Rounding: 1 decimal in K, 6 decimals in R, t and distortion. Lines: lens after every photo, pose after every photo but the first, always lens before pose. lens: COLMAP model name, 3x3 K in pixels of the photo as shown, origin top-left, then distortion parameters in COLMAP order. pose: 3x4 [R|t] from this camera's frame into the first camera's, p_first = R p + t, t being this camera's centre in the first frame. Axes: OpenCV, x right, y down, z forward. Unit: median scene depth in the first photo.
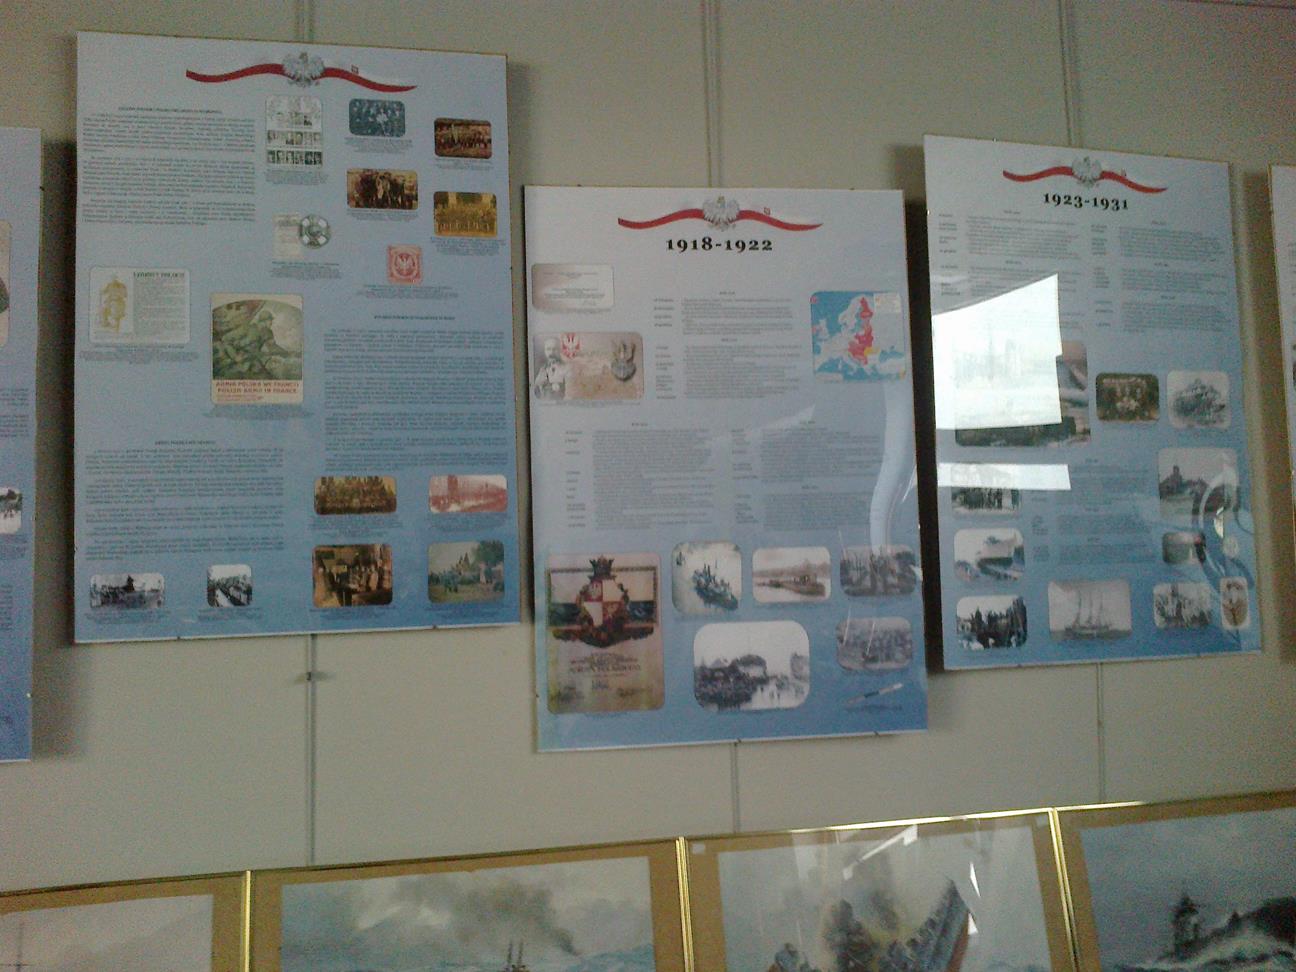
lens RADIAL K [[1172.8, 0, 645.7], [0, 1172.8, 480.8], [0, 0, 1]] dist [0.010690, -0.065716]
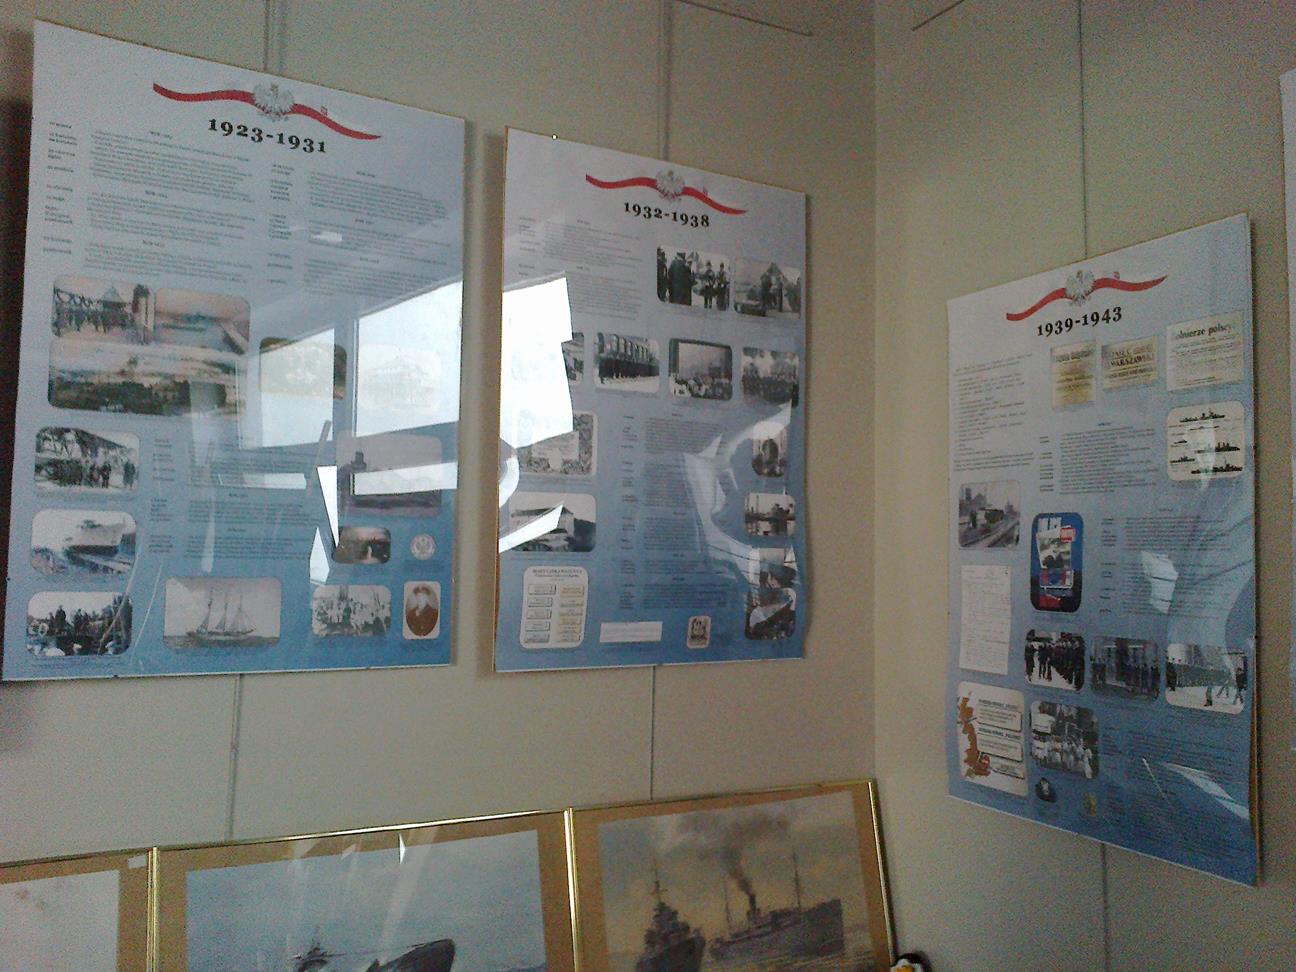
lens RADIAL K [[1172.8, 0, 654.1], [0, 1172.8, 497.0], [0, 0, 1]] dist [0.010690, -0.065716]
pose [[0.959435, 0.054845, 0.276544, 0.439148], [-0.058597, 0.998268, 0.005315, 0.003641], [-0.275773, -0.021304, 0.960987, 0.098783]]
